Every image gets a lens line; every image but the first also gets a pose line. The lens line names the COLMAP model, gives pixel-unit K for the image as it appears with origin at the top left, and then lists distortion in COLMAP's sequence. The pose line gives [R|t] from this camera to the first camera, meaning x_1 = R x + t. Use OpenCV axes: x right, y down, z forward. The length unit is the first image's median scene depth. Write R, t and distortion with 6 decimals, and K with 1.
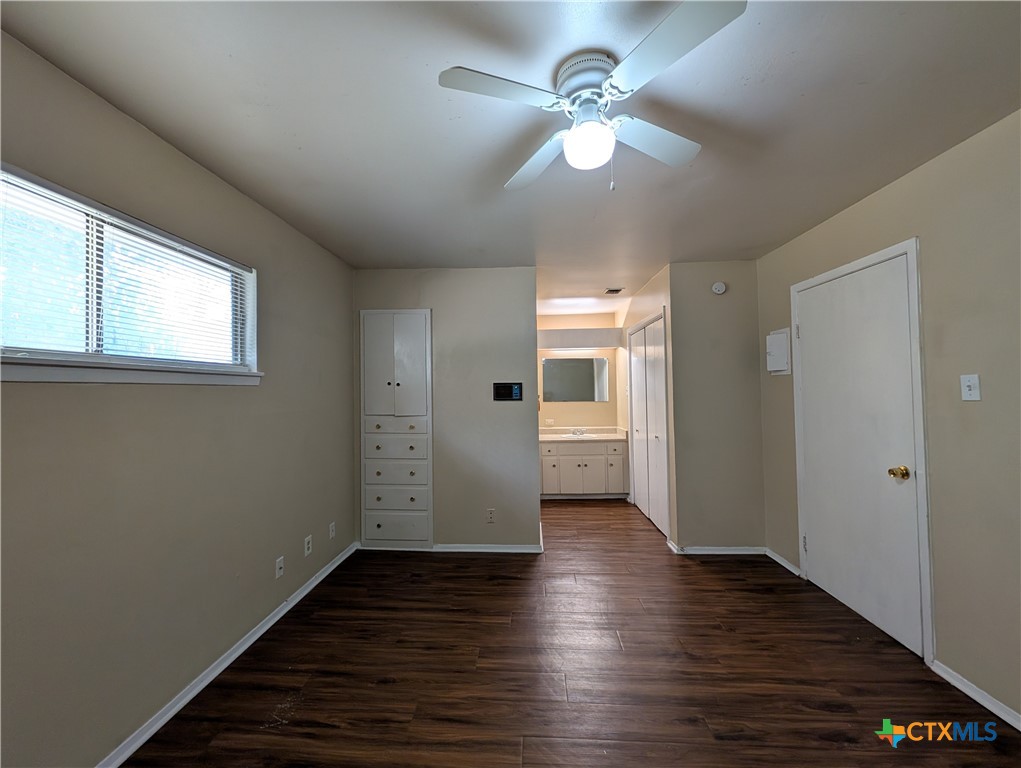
lens RADIAL K [[393.2, 0, 511.9], [0, 393.2, 379.8], [0, 0, 1]] dist [0.000848, -0.000200]
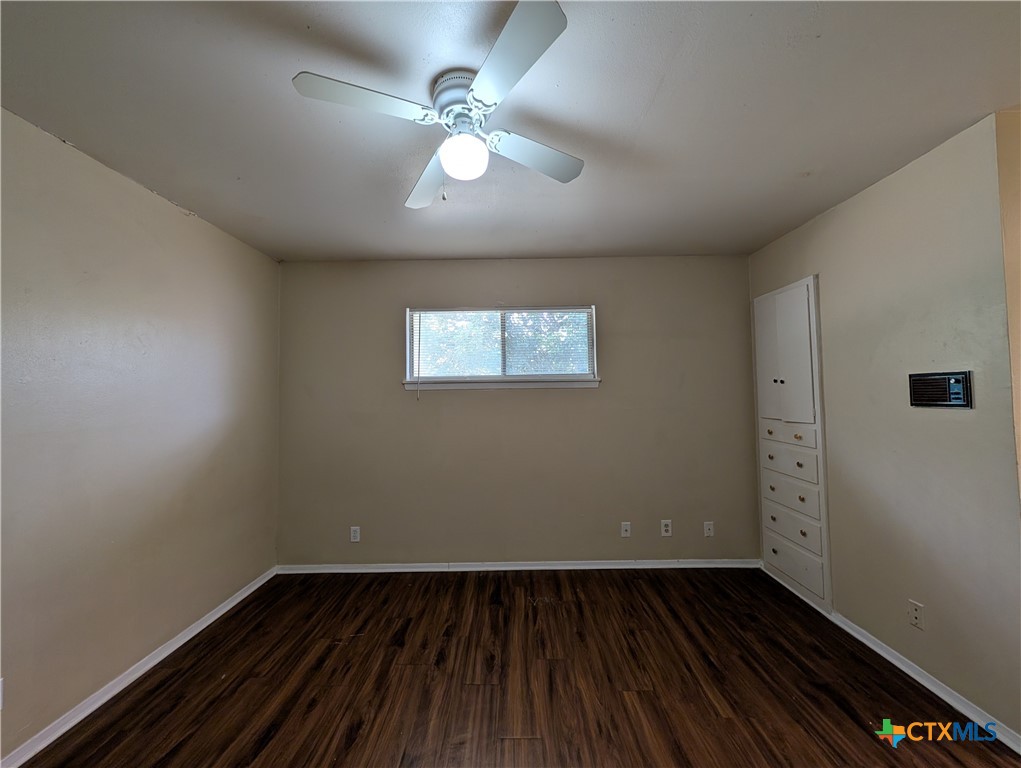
lens RADIAL K [[393.2, 0, 511.9], [0, 393.2, 379.8], [0, 0, 1]] dist [0.000848, -0.000200]
pose [[0.046331, -0.030975, -0.998446, 0.500160], [0.037914, 0.998853, -0.029228, 0.011005], [0.998206, -0.036501, 0.047452, 0.432019]]
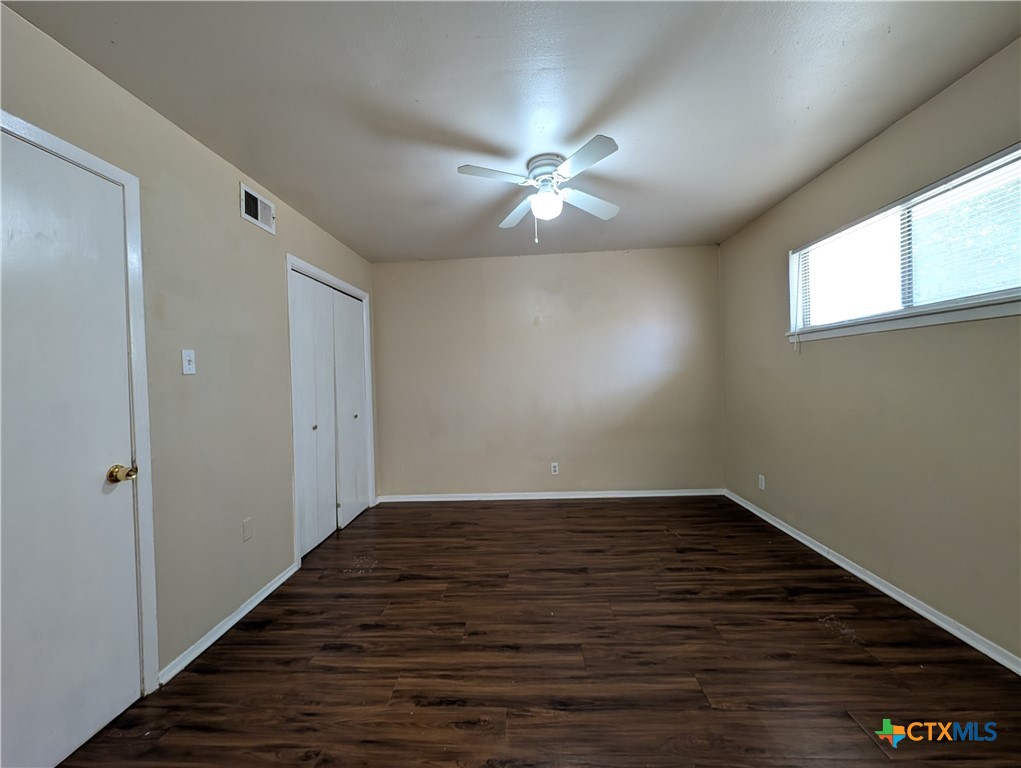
lens RADIAL K [[393.2, 0, 511.9], [0, 393.2, 379.8], [0, 0, 1]] dist [0.000848, -0.000200]
pose [[-0.998985, 0.045040, -0.000728, 0.155619], [0.045046, 0.998870, -0.015137, 0.064908], [0.000046, -0.015154, -0.999885, 1.086245]]
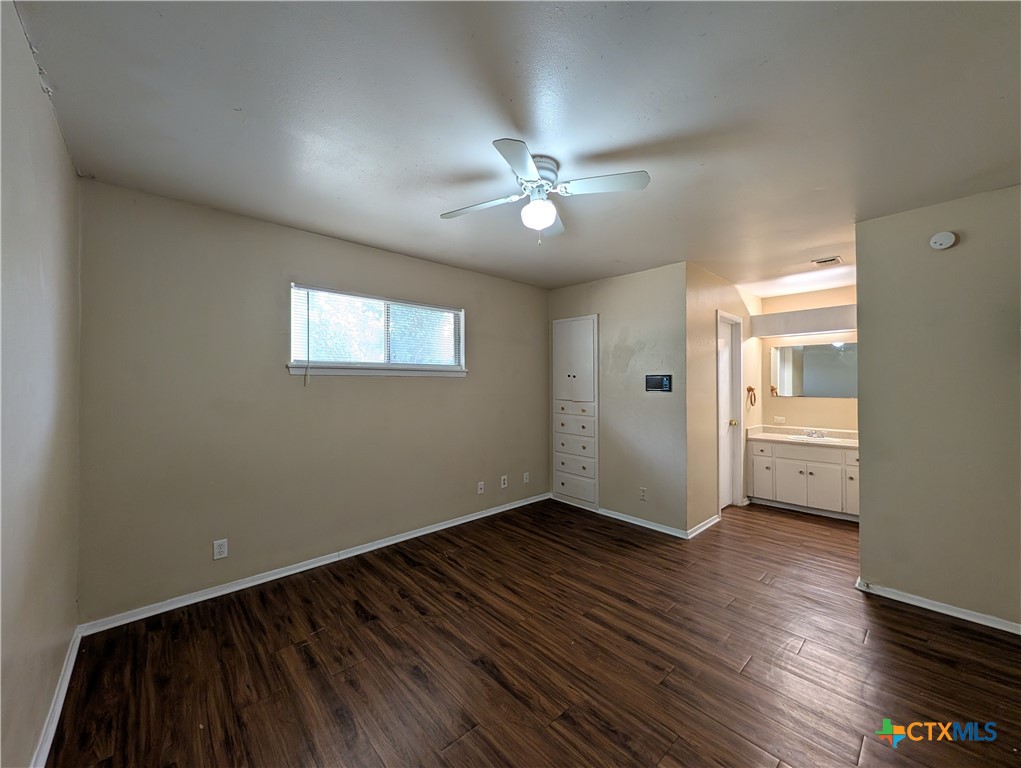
lens RADIAL K [[393.2, 0, 511.9], [0, 393.2, 379.8], [0, 0, 1]] dist [0.000848, -0.000200]
pose [[0.715229, 0.006247, -0.698863, 0.473960], [0.008240, 0.999815, 0.017370, -0.001078], [0.698842, -0.018182, 0.715045, -0.054407]]
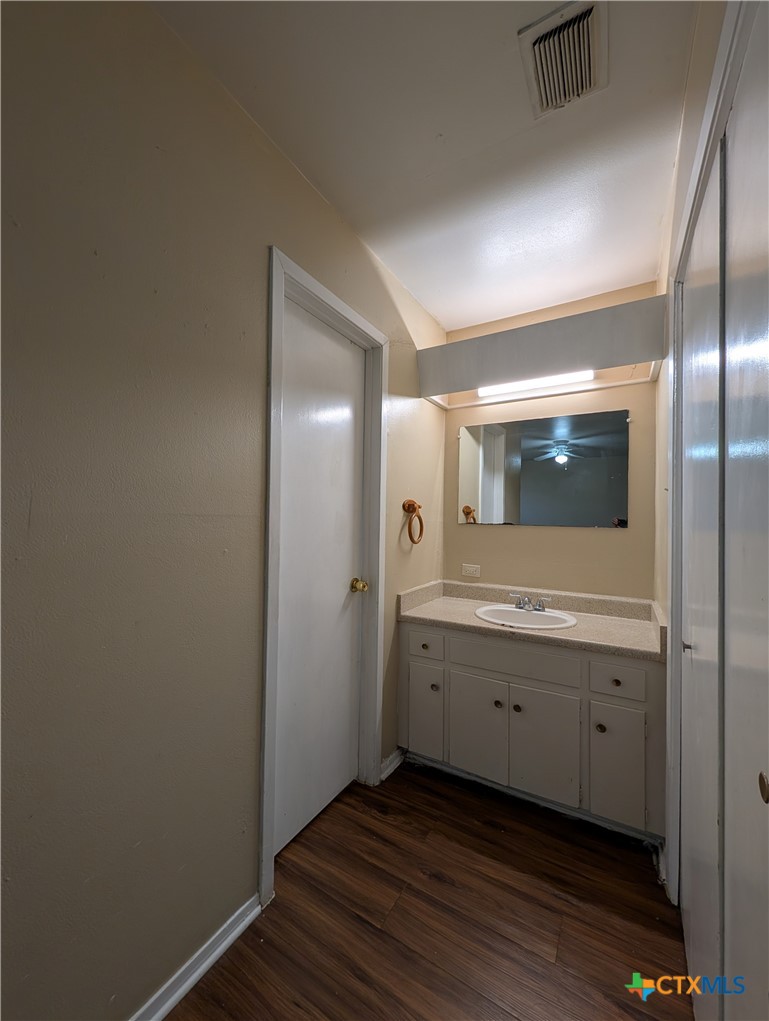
lens RADIAL K [[393.2, 0, 389.2], [0, 393.2, 511.2], [0, 0, 1]] dist [0.000848, -0.000200]
pose [[0.887526, 0.021839, -0.460239, 0.364597], [-0.017042, 0.999749, 0.014574, 0.062899], [0.460442, -0.005091, 0.887675, 0.964941]]
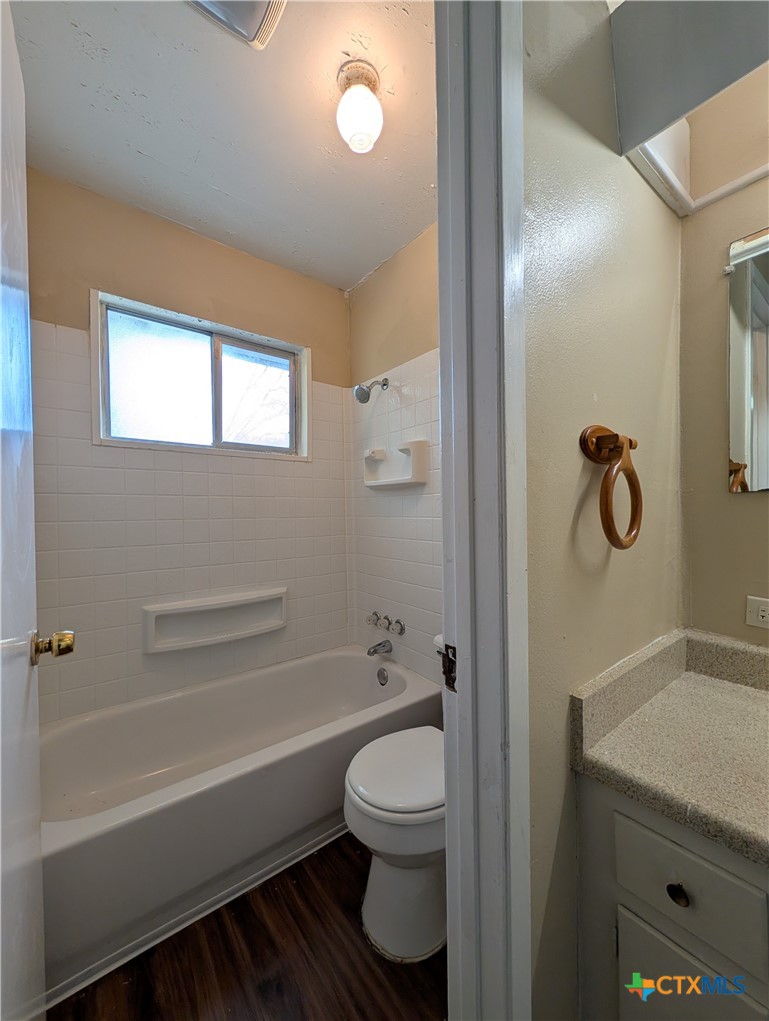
lens RADIAL K [[393.2, 0, 389.2], [0, 393.2, 511.2], [0, 0, 1]] dist [0.000848, -0.000200]
pose [[0.658790, 0.011380, -0.752241, 0.189561], [0.026357, 0.998923, 0.038194, 0.090909], [0.751865, -0.044989, 0.657780, 1.306465]]
